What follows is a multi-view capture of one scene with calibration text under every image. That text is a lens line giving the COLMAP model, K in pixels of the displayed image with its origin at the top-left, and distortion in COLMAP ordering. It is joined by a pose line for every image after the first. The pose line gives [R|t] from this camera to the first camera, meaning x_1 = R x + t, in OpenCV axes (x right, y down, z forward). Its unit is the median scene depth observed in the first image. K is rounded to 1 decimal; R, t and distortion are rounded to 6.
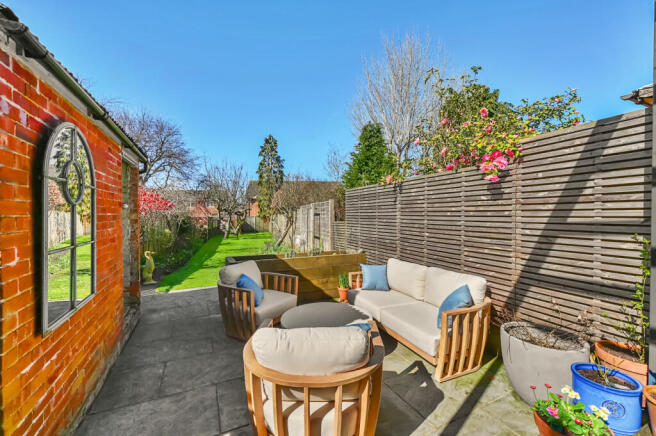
lens RADIAL K [[263.7, 0, 330.4], [0, 263.7, 218.9], [0, 0, 1]] dist [0.000198, 0.000144]
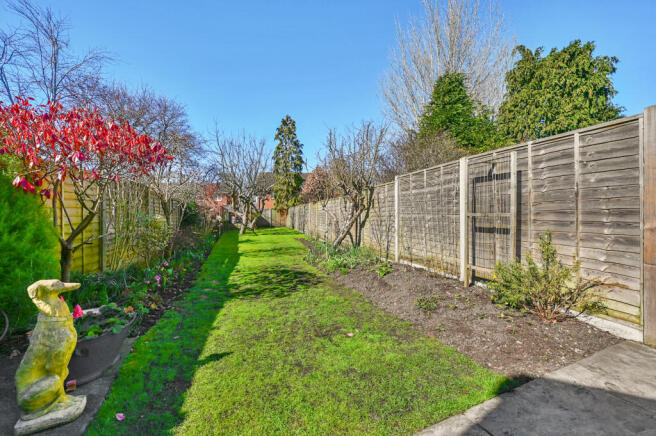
lens RADIAL K [[263.7, 0, 325.7], [0, 263.7, 214.1], [0, 0, 1]] dist [0.000198, 0.000144]
pose [[0.999580, -0.000277, -0.028966, -0.081393], [0.000081, 0.999977, -0.006770, 0.012320], [0.028968, 0.006765, 0.999557, 0.144133]]
